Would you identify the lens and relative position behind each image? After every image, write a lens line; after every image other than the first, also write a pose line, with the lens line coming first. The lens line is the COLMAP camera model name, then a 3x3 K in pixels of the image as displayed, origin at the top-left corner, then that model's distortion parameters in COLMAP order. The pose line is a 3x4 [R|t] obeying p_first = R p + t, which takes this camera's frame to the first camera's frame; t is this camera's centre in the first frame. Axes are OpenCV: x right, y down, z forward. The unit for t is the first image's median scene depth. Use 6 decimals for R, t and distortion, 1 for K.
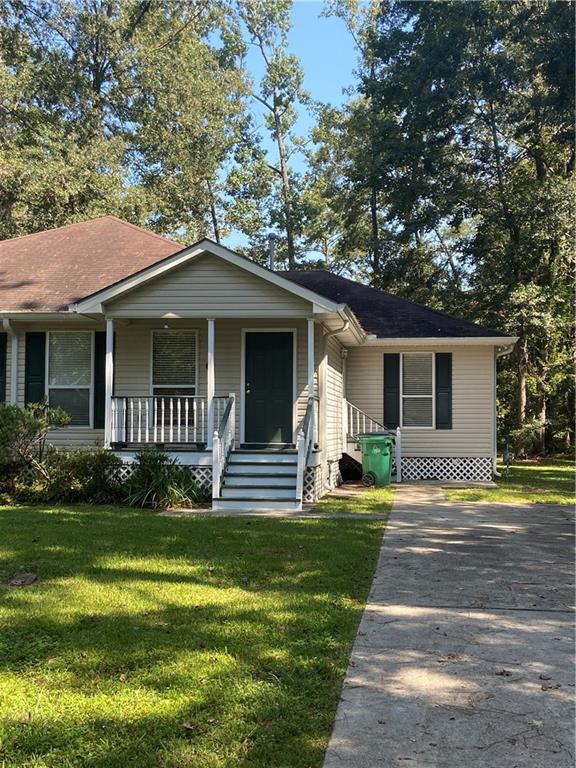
lens RADIAL K [[1038.4, 0, 288.0], [0, 1038.4, 384.0], [0, 0, 1]] dist [0.000567, 0.004910]
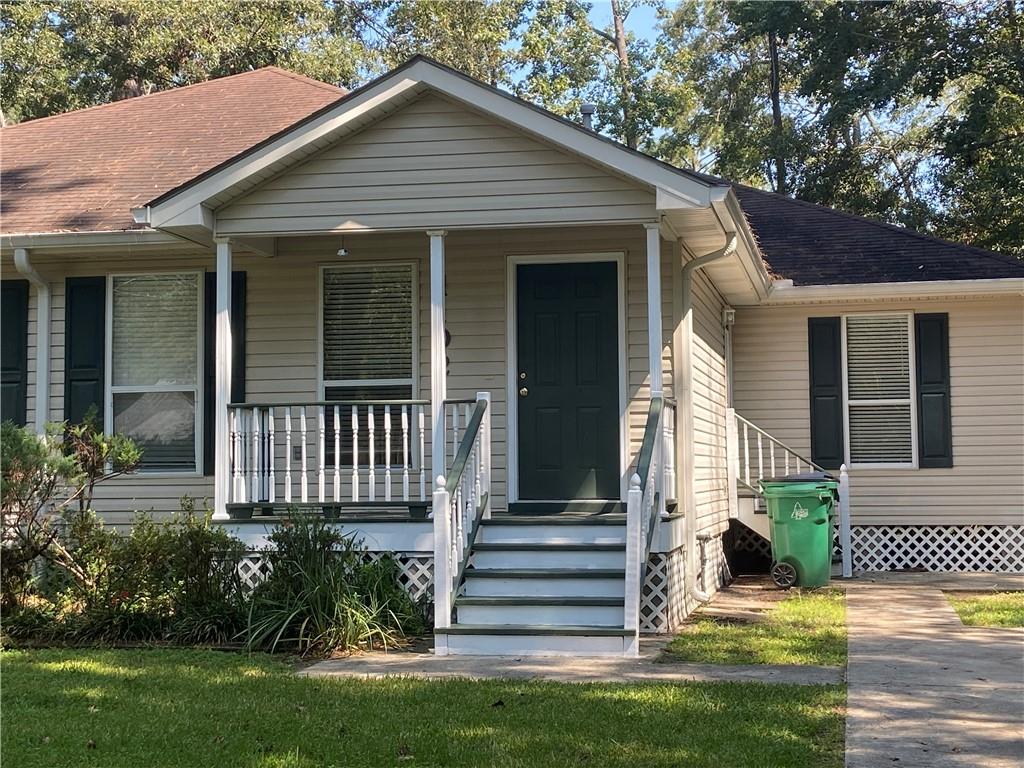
lens RADIAL K [[1761.5, 0, 513.2], [0, 1761.5, 324.9], [0, 0, 1]] dist [0.076112, 0.068983]
pose [[0.997531, -0.019842, -0.067360, 0.011082], [0.016999, 0.998951, -0.042515, 0.011388], [0.068133, 0.041265, 0.996822, 0.208207]]
